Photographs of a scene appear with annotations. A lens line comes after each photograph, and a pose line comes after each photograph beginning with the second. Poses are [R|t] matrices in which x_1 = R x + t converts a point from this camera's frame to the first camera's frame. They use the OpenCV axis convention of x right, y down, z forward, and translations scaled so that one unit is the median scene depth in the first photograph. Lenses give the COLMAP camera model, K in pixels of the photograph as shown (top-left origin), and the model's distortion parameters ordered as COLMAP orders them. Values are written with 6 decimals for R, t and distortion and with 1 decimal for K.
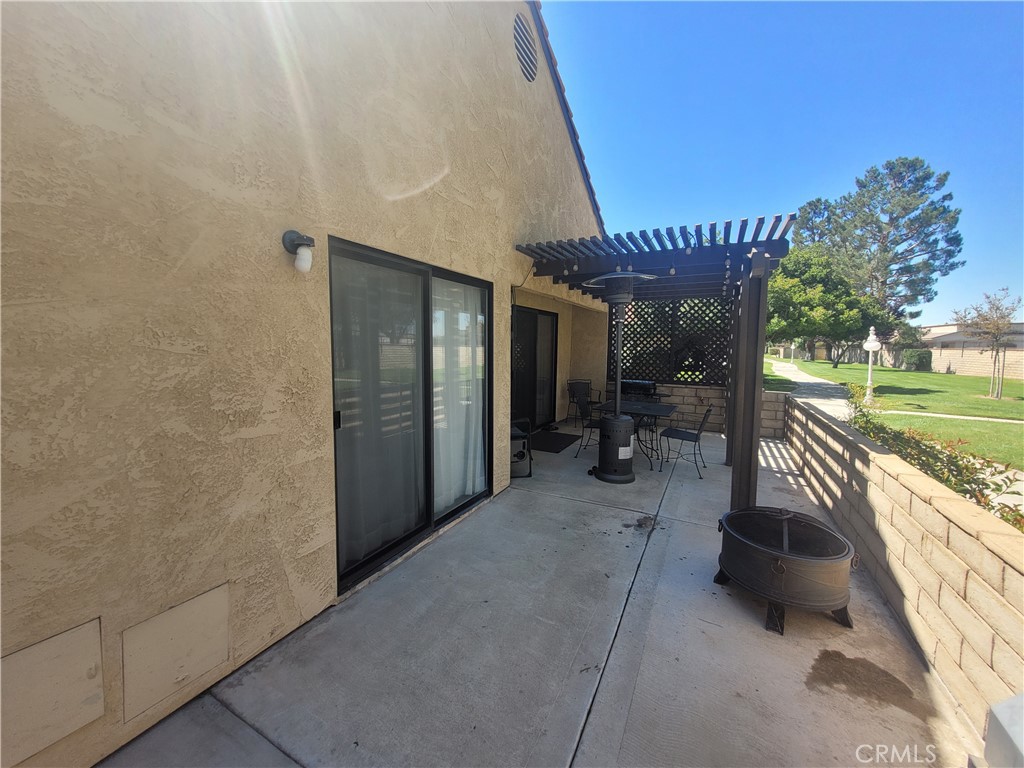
lens RADIAL K [[402.8, 0, 510.1], [0, 402.8, 379.8], [0, 0, 1]] dist [0.002010, 0.000916]
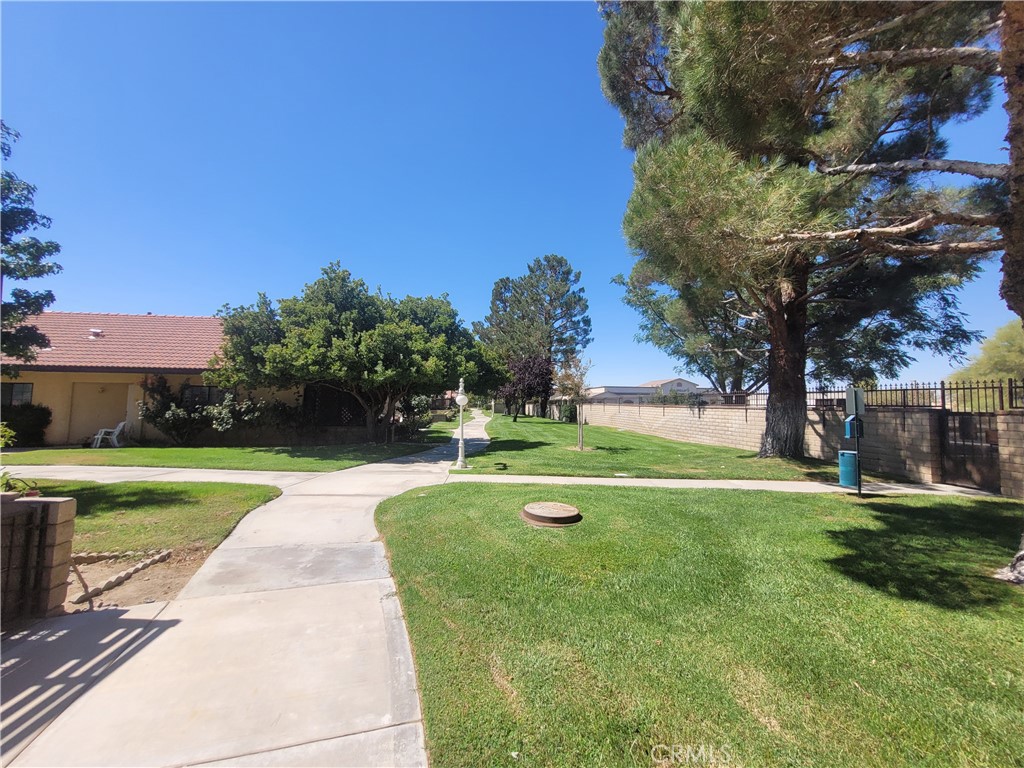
lens RADIAL K [[402.8, 0, 510.9], [0, 402.8, 382.6], [0, 0, 1]] dist [0.002010, 0.000916]
pose [[0.834687, 0.029292, 0.549945, 0.172320], [0.042941, 0.992083, -0.118017, -0.005204], [-0.549048, 0.122122, 0.826821, 0.075117]]
